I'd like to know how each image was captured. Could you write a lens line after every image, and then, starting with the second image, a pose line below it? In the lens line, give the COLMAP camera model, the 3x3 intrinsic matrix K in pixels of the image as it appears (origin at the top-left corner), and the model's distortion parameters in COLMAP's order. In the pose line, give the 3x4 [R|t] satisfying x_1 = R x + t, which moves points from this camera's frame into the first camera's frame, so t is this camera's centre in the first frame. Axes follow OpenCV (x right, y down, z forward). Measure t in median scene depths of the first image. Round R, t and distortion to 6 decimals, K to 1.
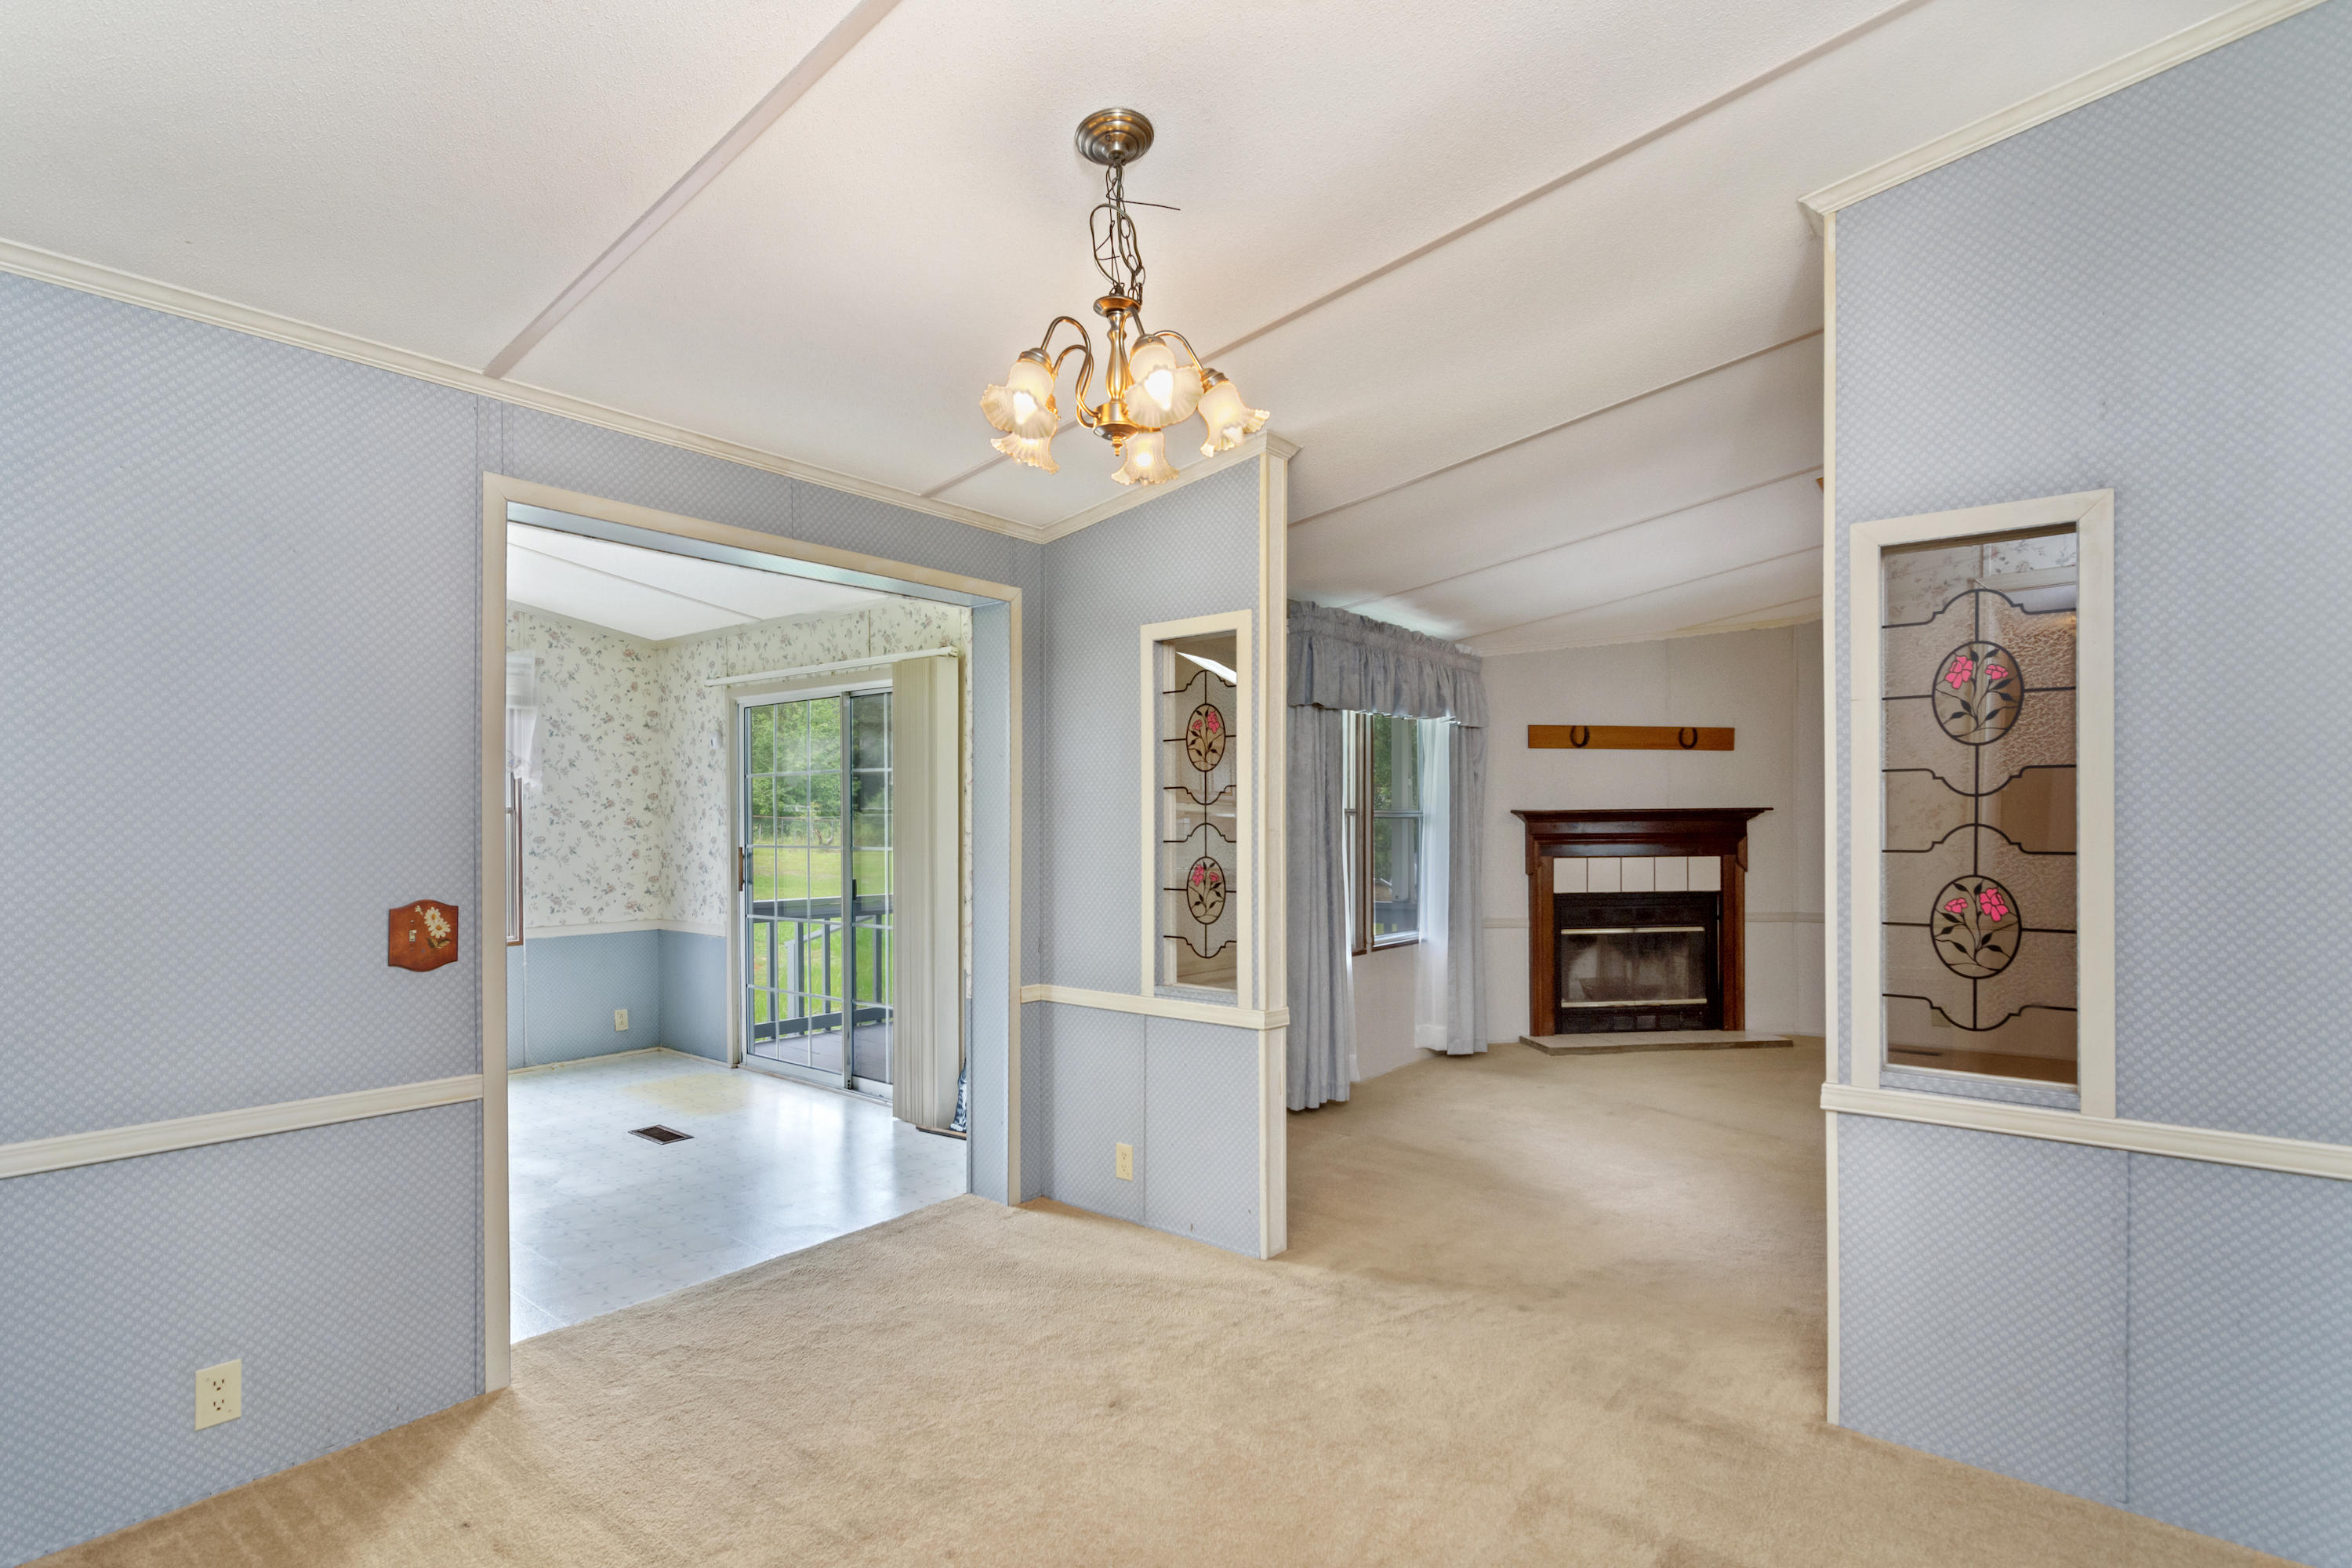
lens RADIAL K [[1135.1, 0, 1175.0], [0, 1135.1, 843.4], [0, 0, 1]] dist [-0.004822, 0.000591]
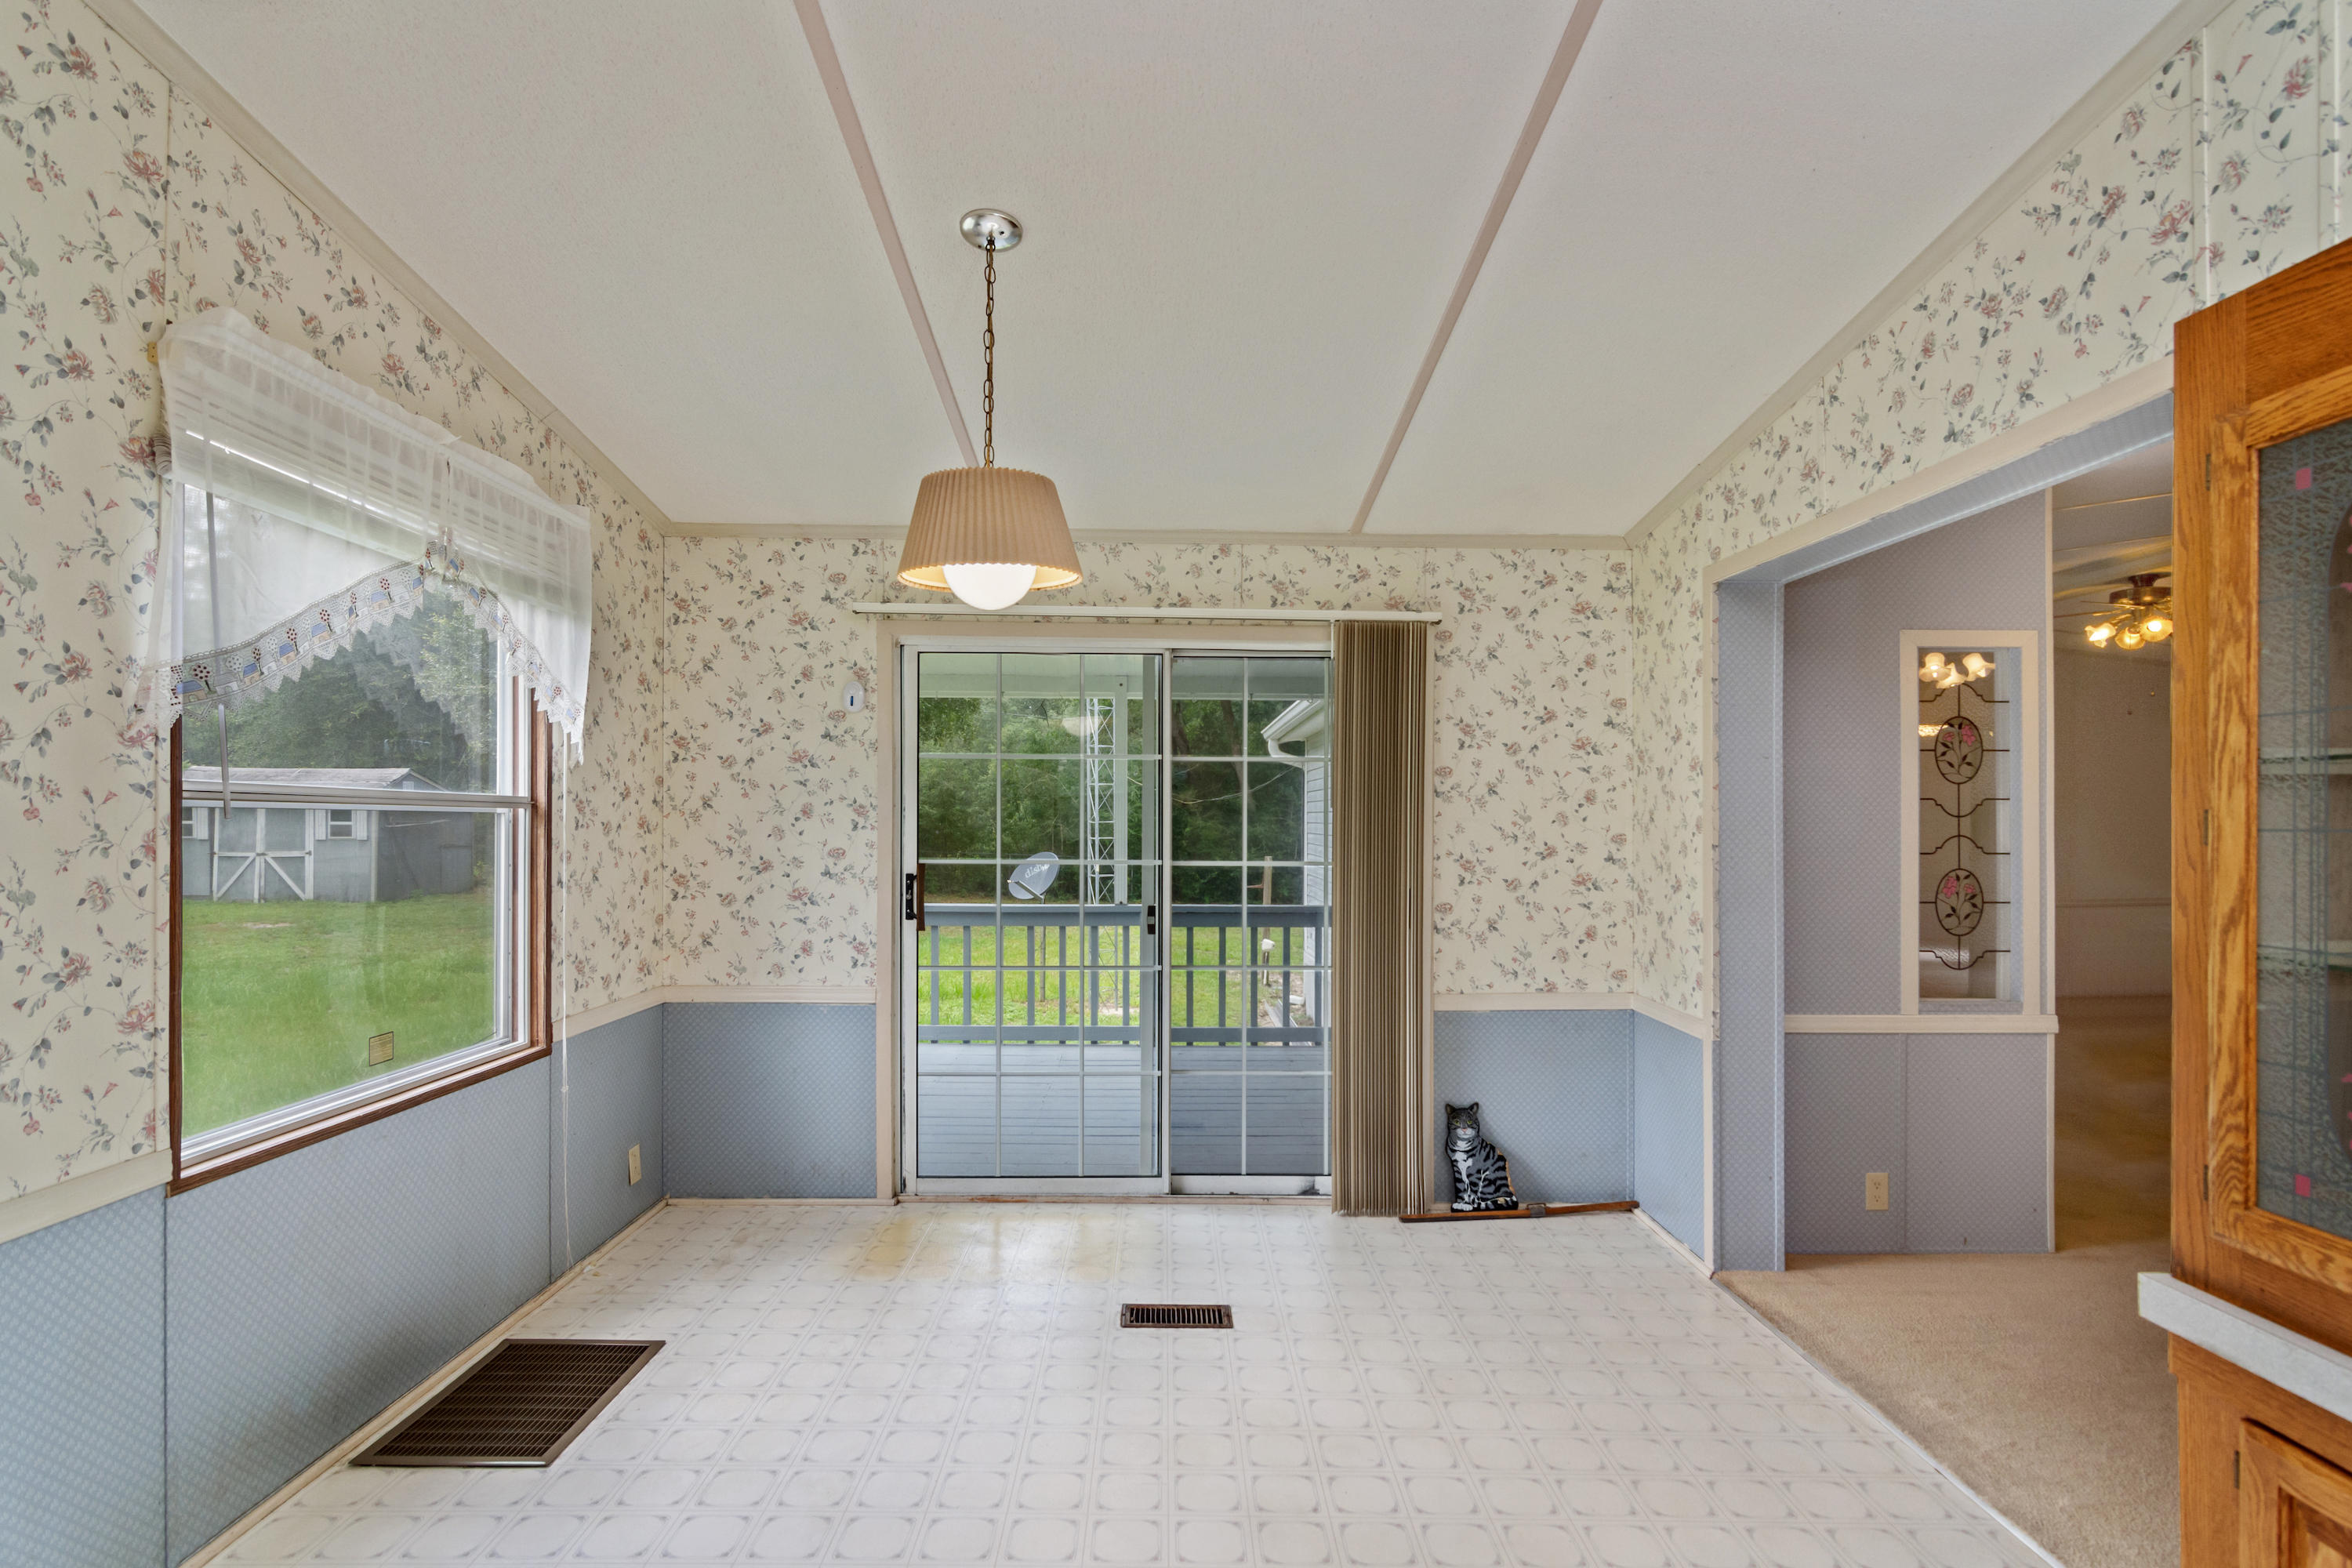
lens RADIAL K [[1135.1, 0, 1173.9], [0, 1135.1, 827.8], [0, 0, 1]] dist [-0.004822, 0.000591]
pose [[0.772866, 0.001553, 0.634567, -0.973968], [0.004322, 0.999961, -0.007711, -0.016666], [-0.634555, 0.008702, 0.772829, 0.565399]]
